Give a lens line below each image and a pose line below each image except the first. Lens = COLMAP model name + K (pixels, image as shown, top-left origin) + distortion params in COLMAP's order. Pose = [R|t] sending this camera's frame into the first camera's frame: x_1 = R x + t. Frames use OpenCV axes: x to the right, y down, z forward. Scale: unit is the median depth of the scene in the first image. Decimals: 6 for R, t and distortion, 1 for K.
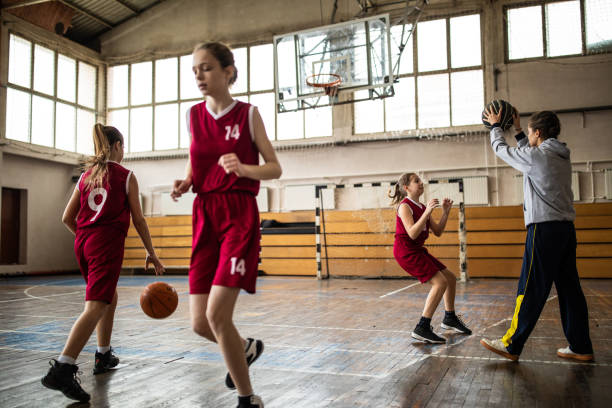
lens RADIAL K [[592.1, 0, 306.0], [0, 592.1, 204.0], [0, 0, 1]] dist [0.000513, -0.008457]
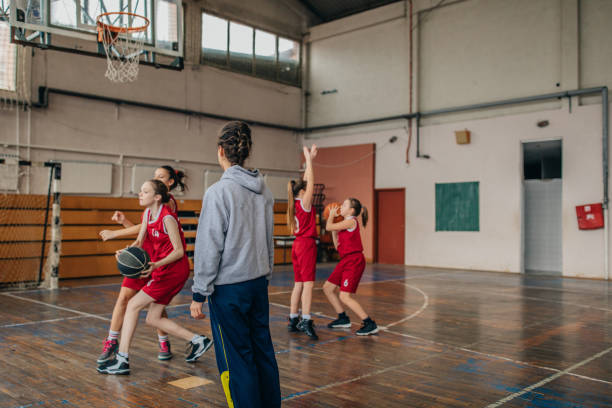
lens RADIAL K [[601.8, 0, 306.0], [0, 601.8, 204.0], [0, 0, 1]] dist [-0.000427, -0.004162]
pose [[0.389132, 0.038262, 0.920387, -0.306516], [-0.077634, 0.996945, -0.008622, -0.004745], [-0.917905, -0.068099, 0.390913, 0.300942]]
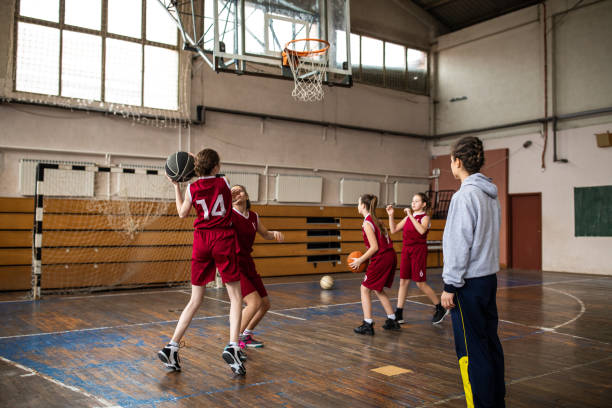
lens RADIAL K [[592.1, 0, 306.0], [0, 592.1, 204.0], [0, 0, 1]] dist [0.000513, -0.008457]
pose [[0.547879, 0.044182, 0.835390, -0.353268], [-0.070005, 0.997523, -0.006845, -0.000100], [-0.833623, -0.054731, 0.549615, 0.330495]]
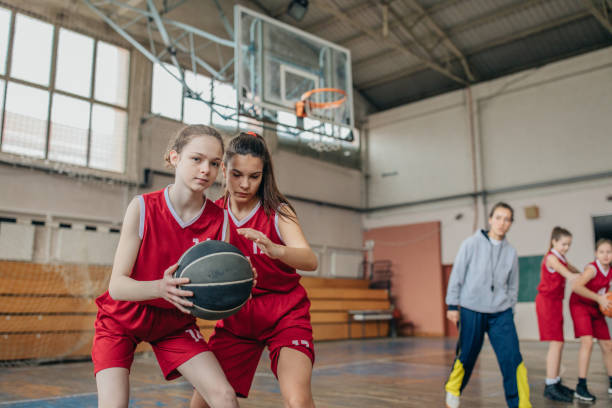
lens RADIAL K [[592.1, 0, 306.0], [0, 592.1, 204.0], [0, 0, 1]] dist [0.000513, -0.008457]
pose [[0.386531, 0.170466, 0.906386, -0.386592], [-0.065170, 0.985362, -0.157528, 0.030219], [-0.919971, 0.001820, 0.391982, 0.417117]]
